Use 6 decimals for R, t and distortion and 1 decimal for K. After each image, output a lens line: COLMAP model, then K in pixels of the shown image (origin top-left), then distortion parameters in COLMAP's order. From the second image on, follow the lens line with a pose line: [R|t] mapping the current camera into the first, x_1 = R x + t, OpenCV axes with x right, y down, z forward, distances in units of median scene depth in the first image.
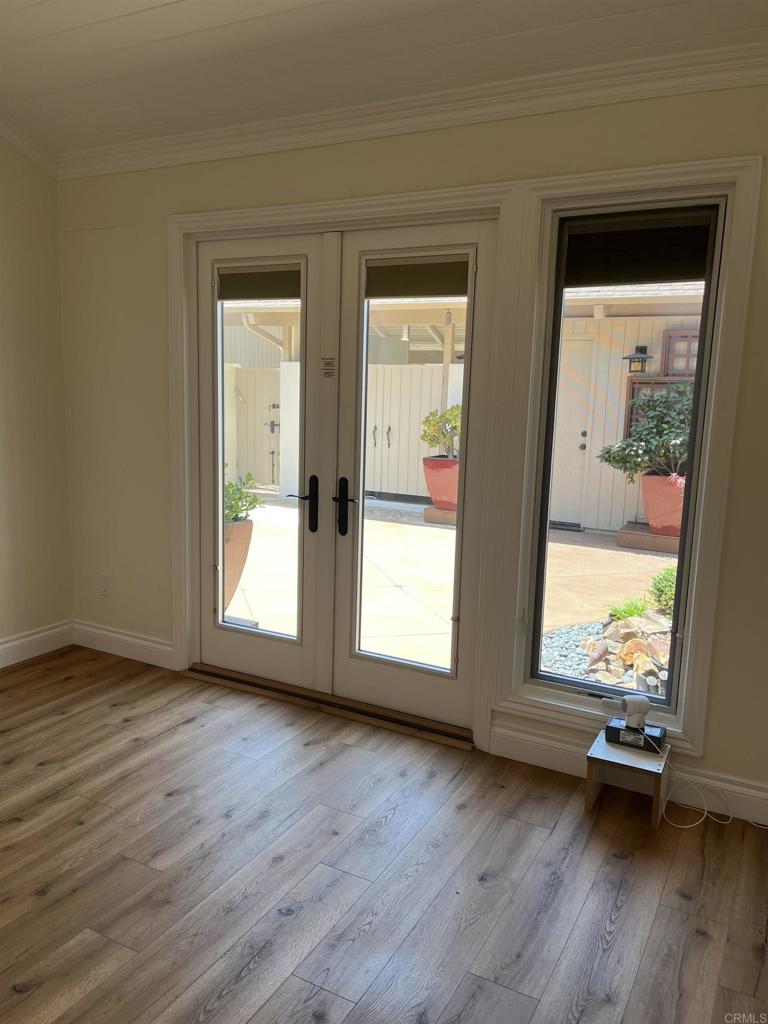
lens RADIAL K [[779.2, 0, 382.6], [0, 779.2, 508.9], [0, 0, 1]] dist [0.047271, -0.037806]
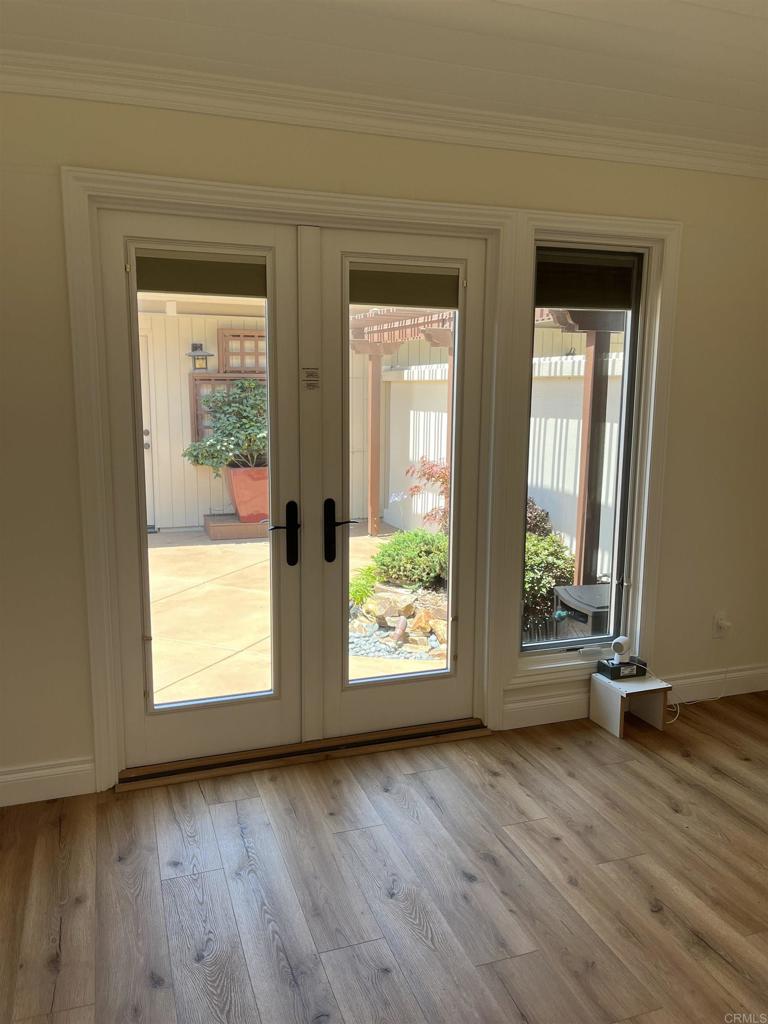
lens RADIAL K [[779.2, 0, 377.9], [0, 779.2, 509.3], [0, 0, 1]] dist [0.047271, -0.037806]
pose [[0.674459, -0.138419, 0.725221, -0.655624], [0.127667, 0.989337, 0.070099, -0.082629], [-0.727191, 0.045308, 0.684938, 0.327368]]
